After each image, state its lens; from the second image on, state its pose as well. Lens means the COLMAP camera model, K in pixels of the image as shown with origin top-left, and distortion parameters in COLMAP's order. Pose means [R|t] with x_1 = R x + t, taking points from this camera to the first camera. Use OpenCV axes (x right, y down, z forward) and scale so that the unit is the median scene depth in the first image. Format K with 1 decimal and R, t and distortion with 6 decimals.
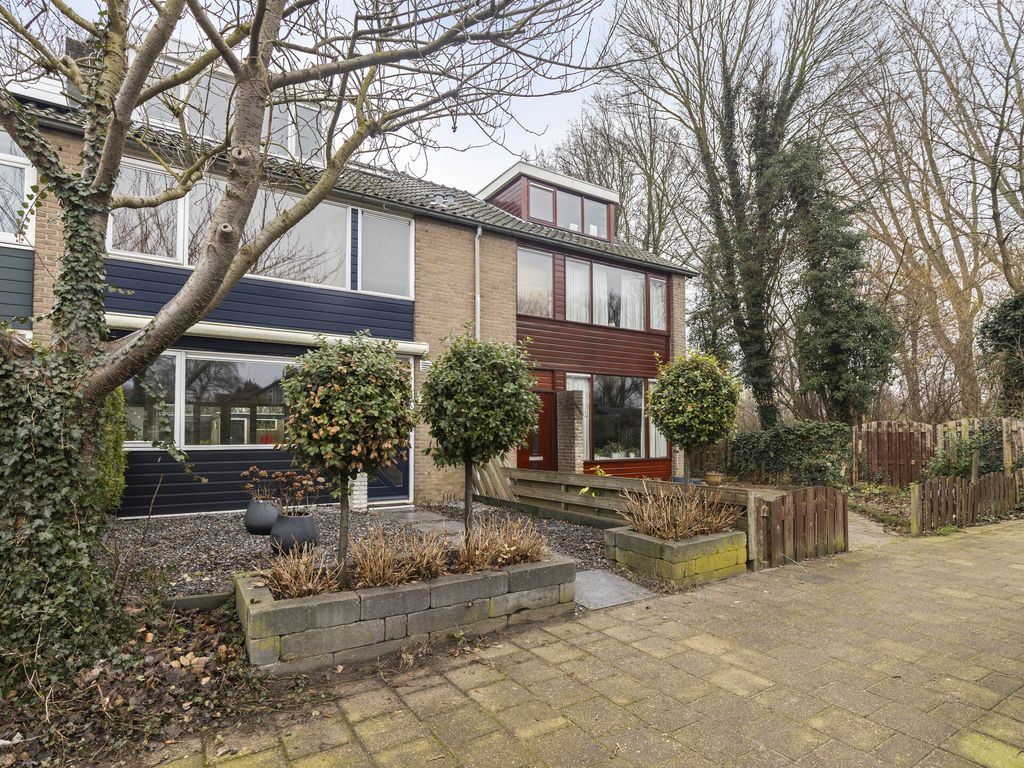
lens RADIAL K [[543.3, 0, 533.1], [0, 543.3, 422.8], [0, 0, 1]] dist [0.003582, -0.003200]
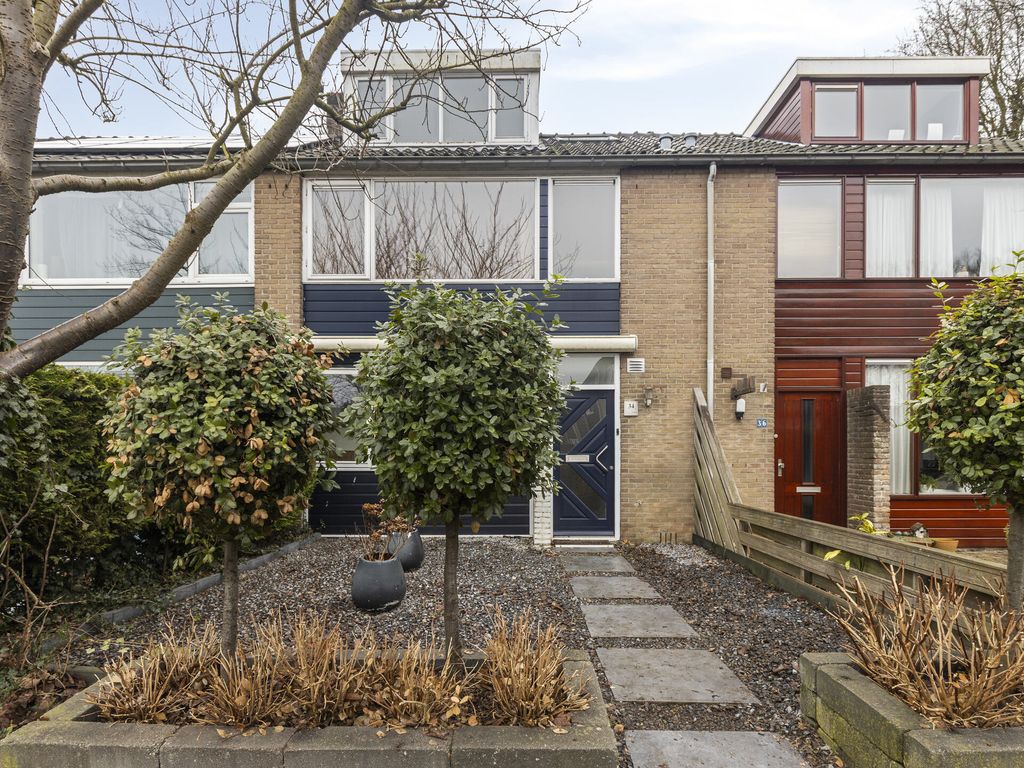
lens RADIAL K [[574.3, 0, 509.6], [0, 574.3, 461.0], [0, 0, 1]] dist [-0.001329, -0.000882]
pose [[0.830875, 0.009344, -0.556381, 0.104154], [0.013628, 0.999217, 0.037133, -0.001937], [0.556292, -0.038435, 0.830097, 0.215493]]
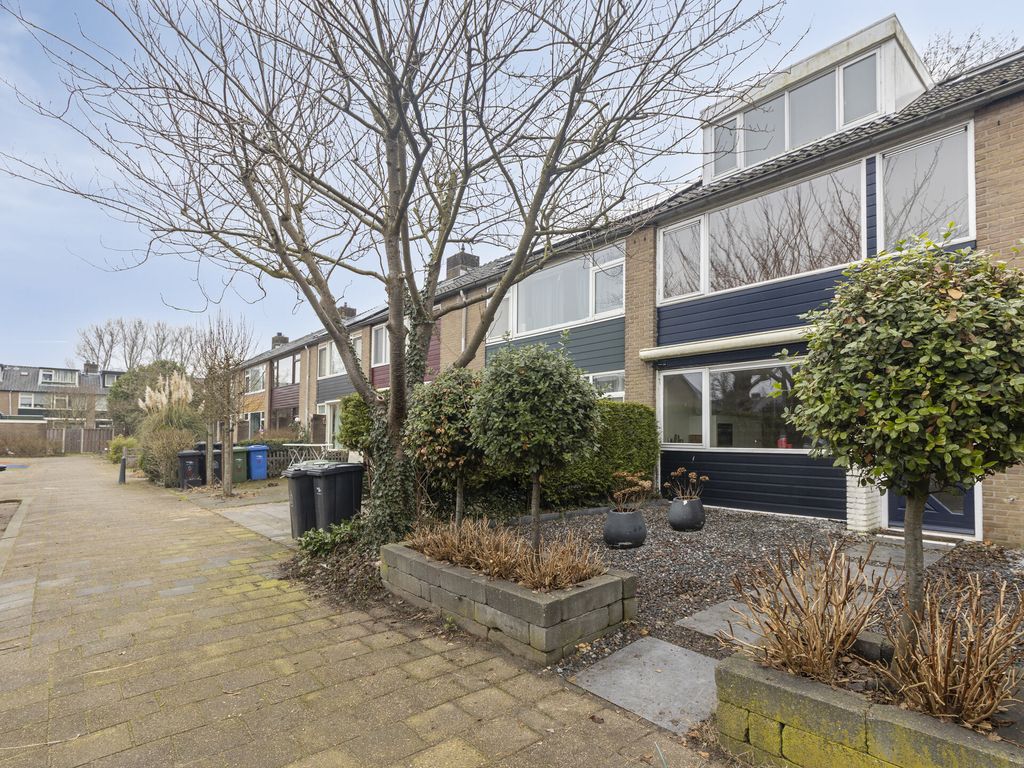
lens RADIAL K [[527.3, 0, 514.4], [0, 527.3, 420.2], [0, 0, 1]] dist [0.003743, 0.000164]
pose [[0.132694, -0.026276, -0.990809, 0.332588], [0.021999, 0.999480, -0.023560, 0.000408], [0.990913, -0.018671, 0.133203, 0.335120]]
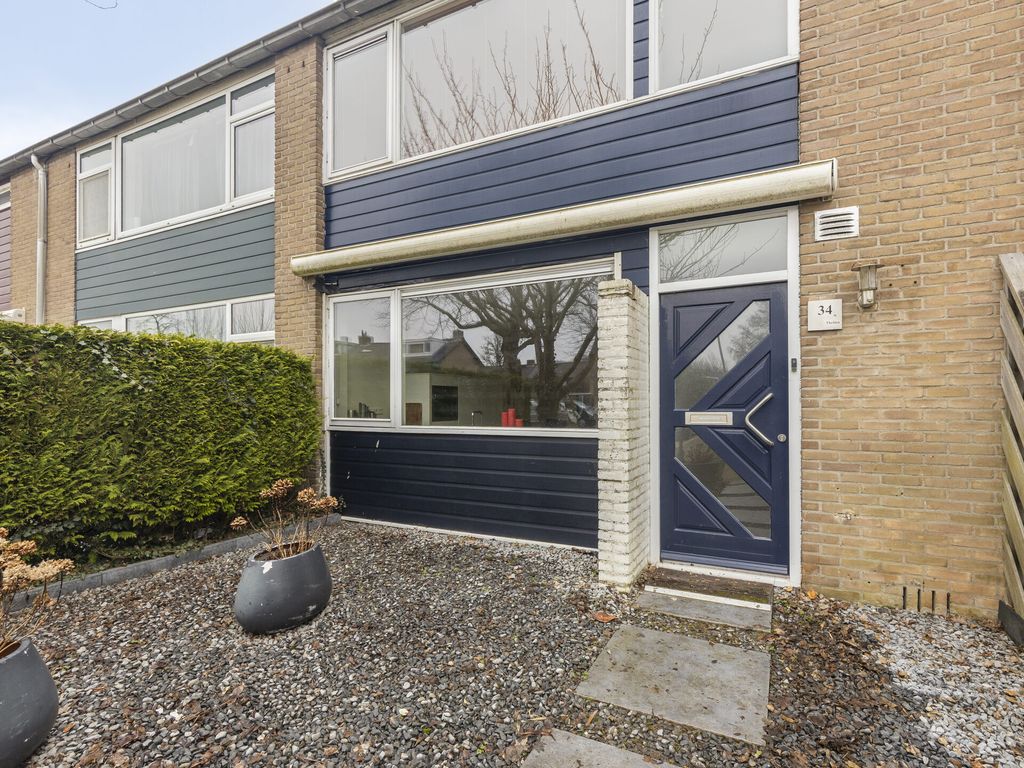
lens RADIAL K [[527.3, 0, 502.1], [0, 527.3, 400.5], [0, 0, 1]] dist [0.003743, 0.000164]
pose [[0.479120, -0.000723, -0.877749, 0.005494], [0.024744, 0.999613, 0.012683, 0.003792], [0.877401, -0.027796, 0.478952, 0.613159]]
